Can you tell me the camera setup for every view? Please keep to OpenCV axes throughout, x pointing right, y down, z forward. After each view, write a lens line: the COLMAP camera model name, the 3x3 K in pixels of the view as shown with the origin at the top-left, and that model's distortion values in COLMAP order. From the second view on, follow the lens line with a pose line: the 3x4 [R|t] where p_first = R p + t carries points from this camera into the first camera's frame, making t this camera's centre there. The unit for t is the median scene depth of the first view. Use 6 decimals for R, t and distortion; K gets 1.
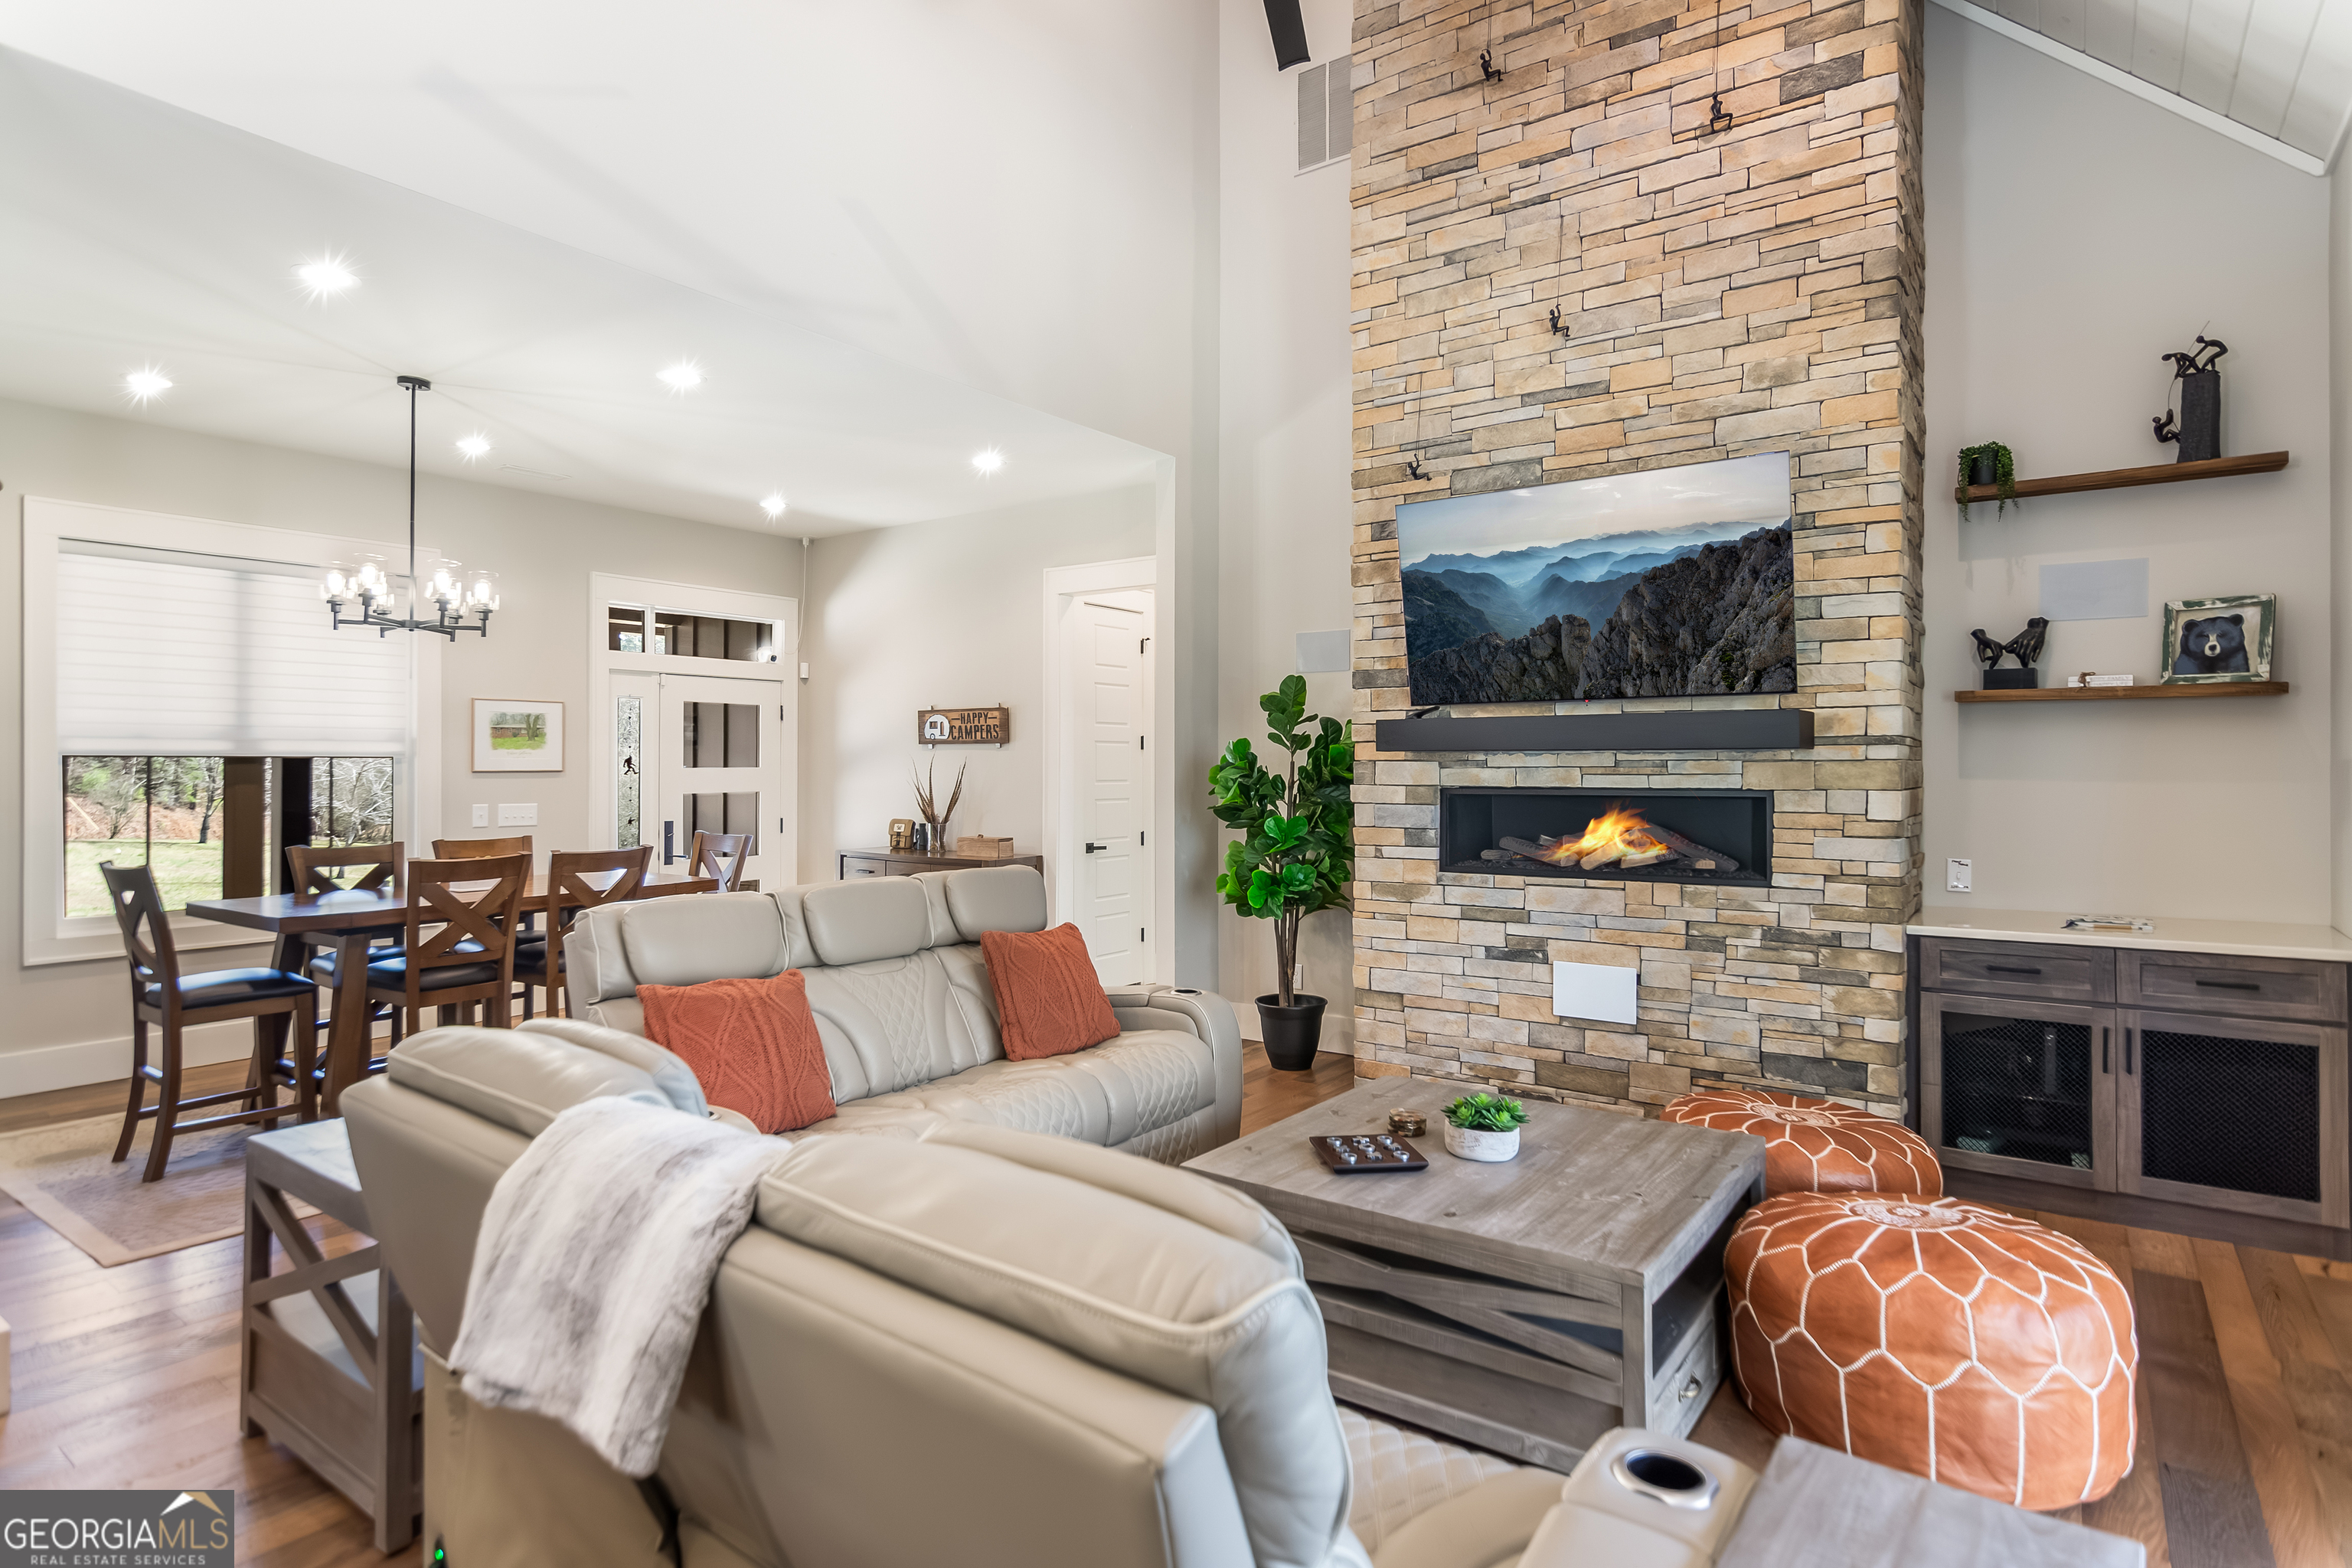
lens RADIAL K [[1212.6, 0, 1177.5], [0, 1212.6, 761.5], [0, 0, 1]] dist [0.001804, -0.002525]
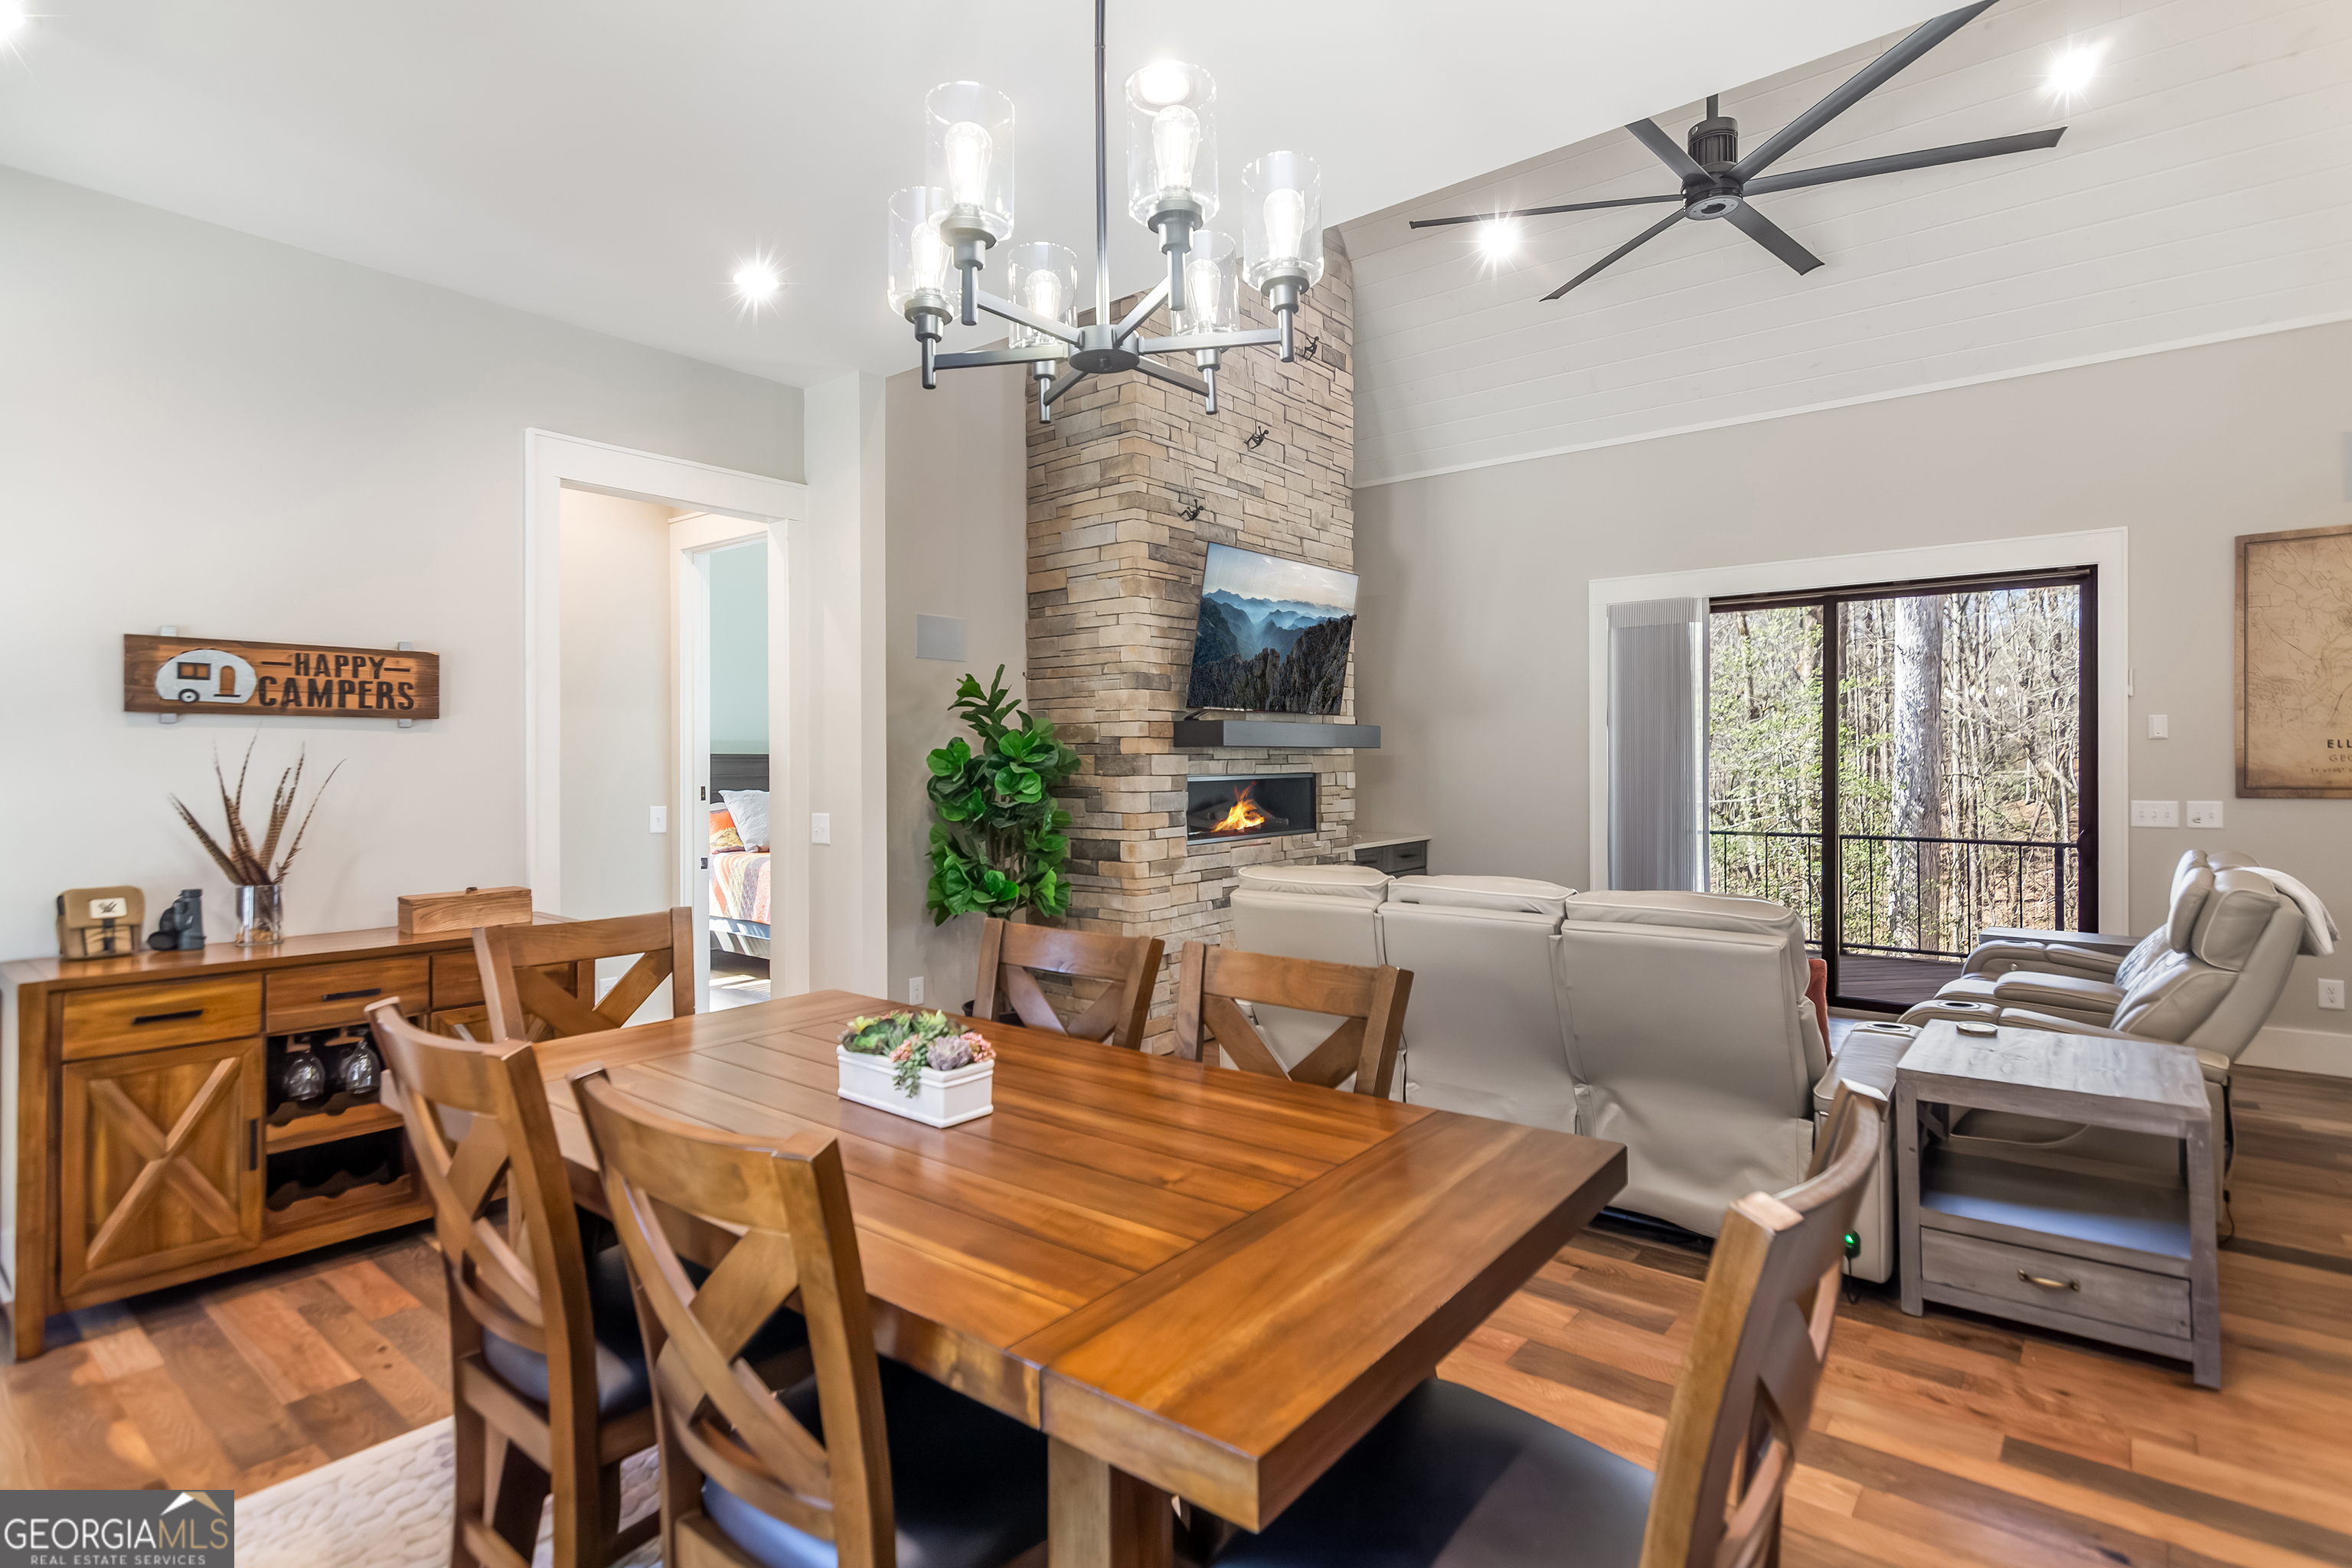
lens RADIAL K [[1175.6, 0, 1175.6], [0, 1175.6, 756.1], [0, 0, 1]] dist [-0.001946, 0.004237]
pose [[0.060967, 0.001633, 0.998138, -1.006724], [-0.001338, 0.999998, -0.001555, 0.003183], [-0.998139, -0.001241, 0.060969, 0.987507]]
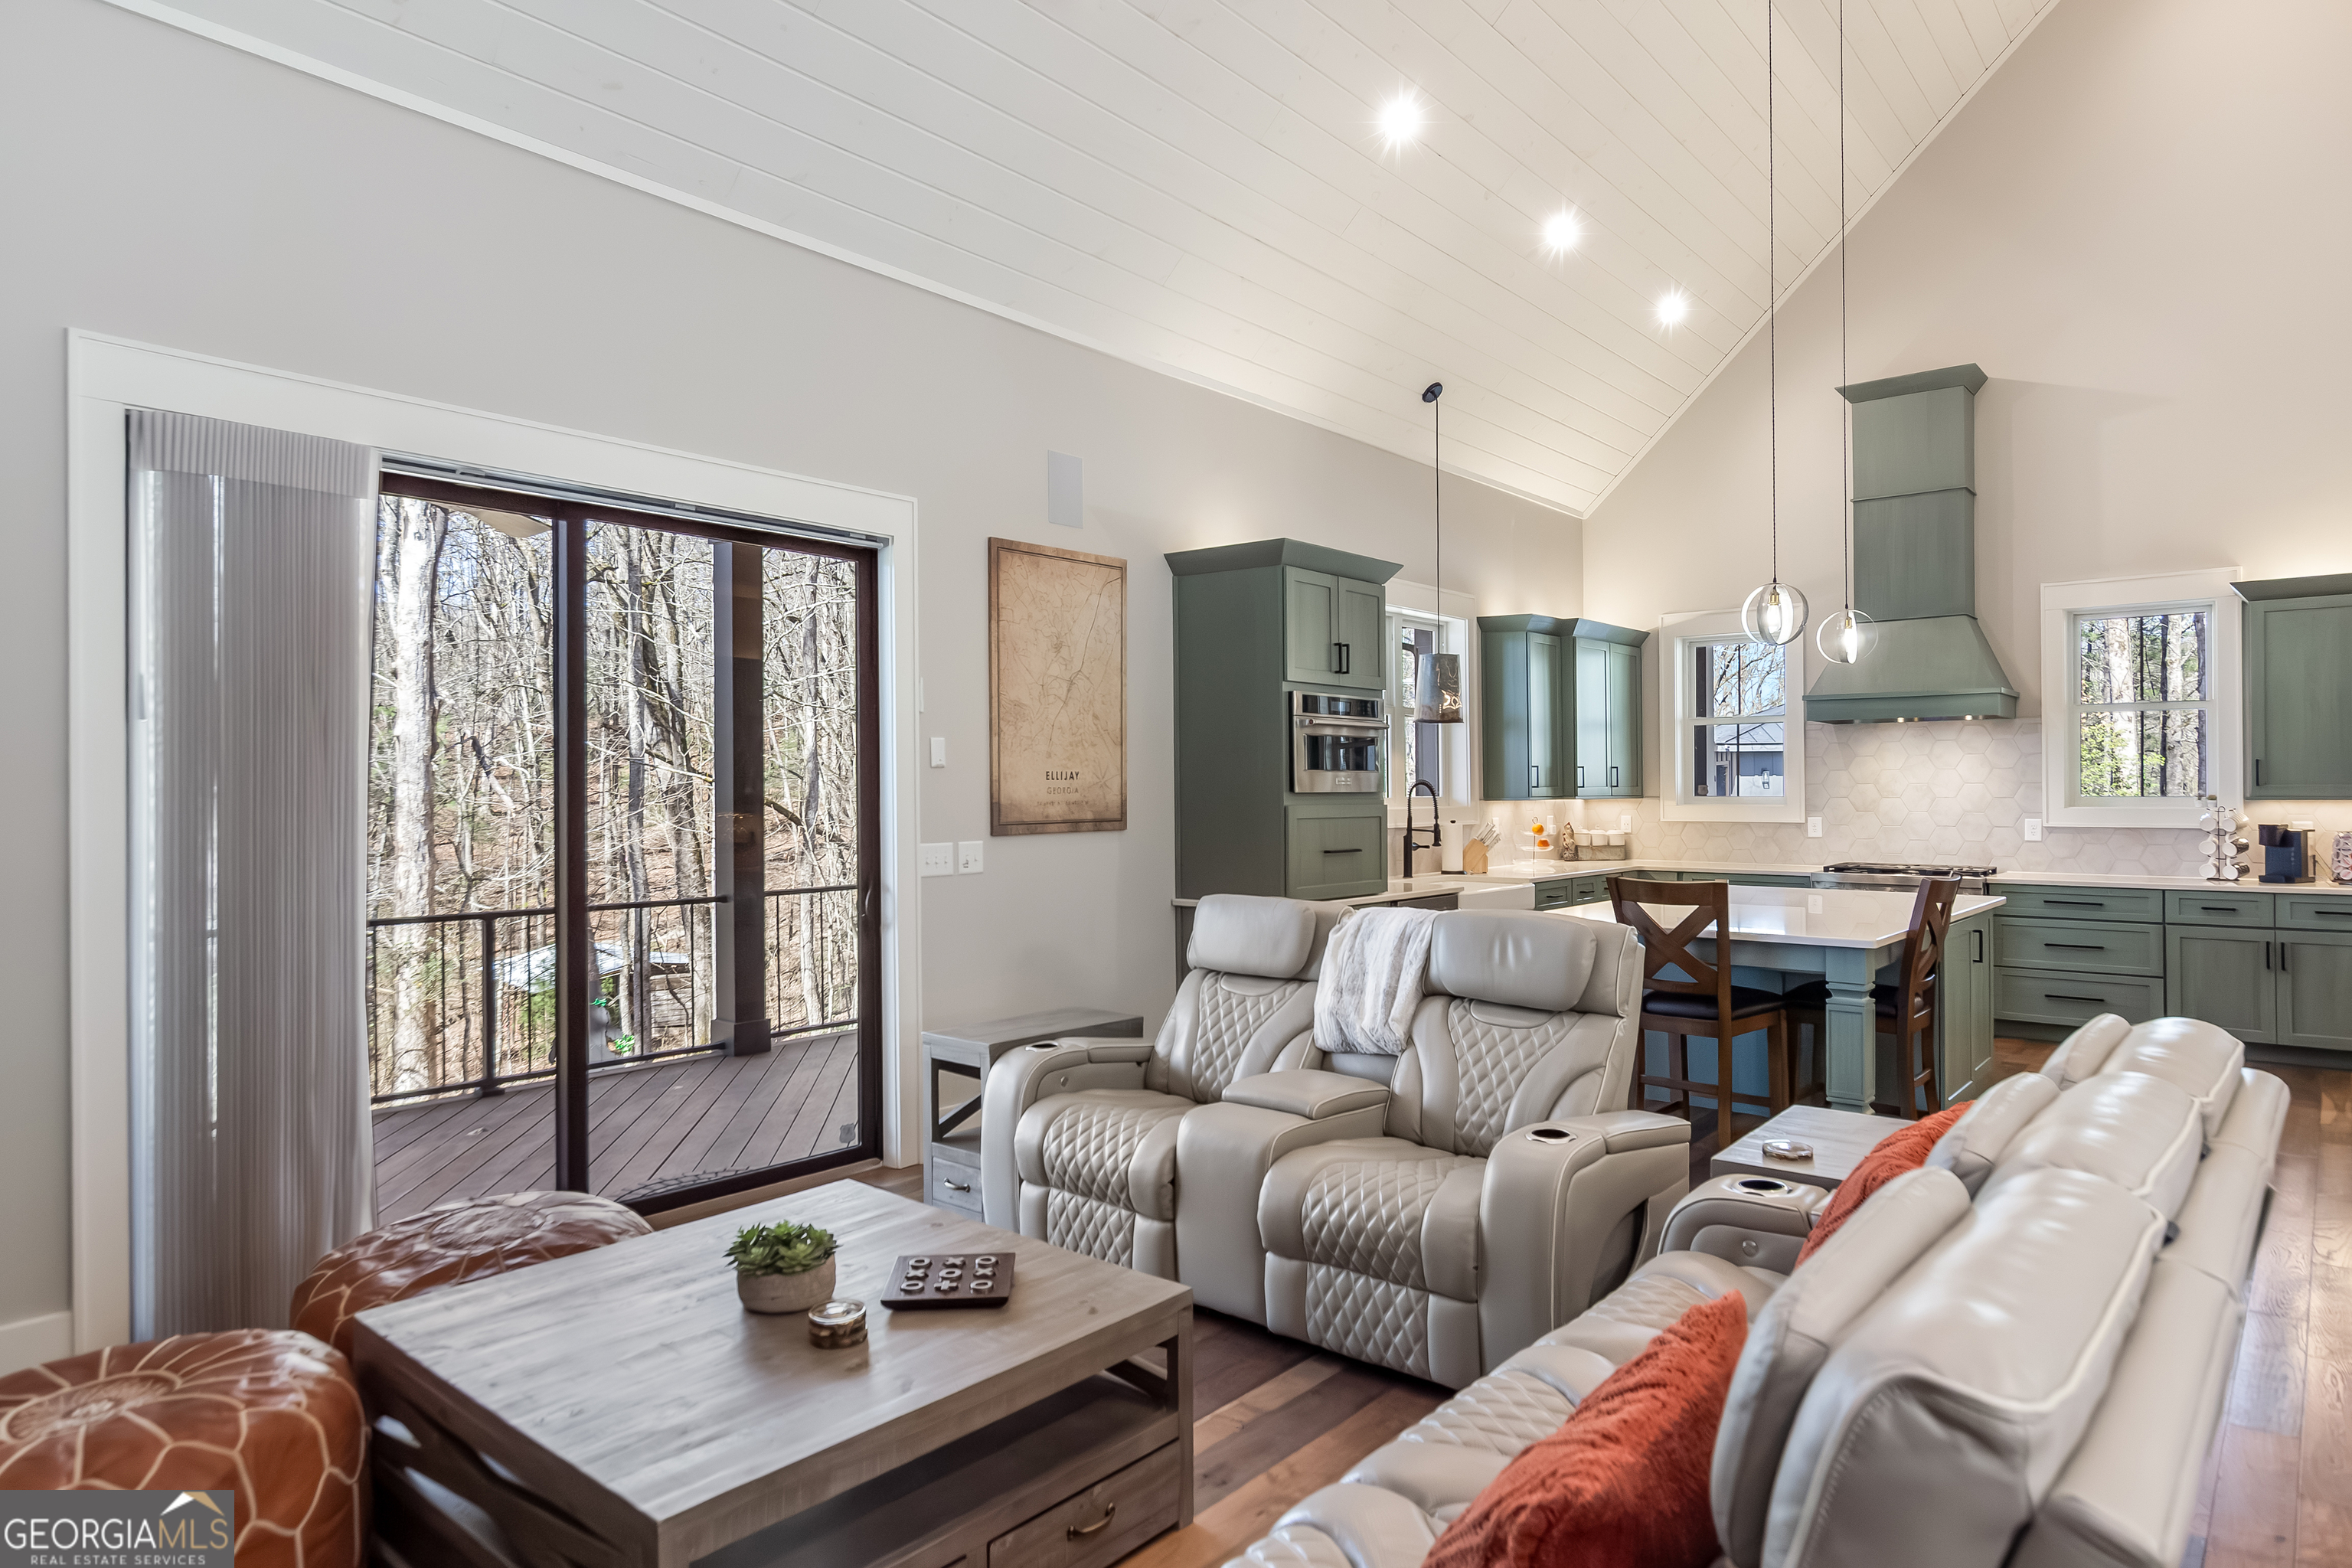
lens RADIAL K [[1401.6, 0, 1172.6], [0, 1401.6, 778.8], [0, 0, 1]] dist [0.012235, -0.000721]
pose [[-0.997878, 0.005314, 0.064889, -0.032973], [0.004550, 0.999919, -0.011923, 0.006500], [-0.064948, -0.011602, -0.997821, 1.205281]]
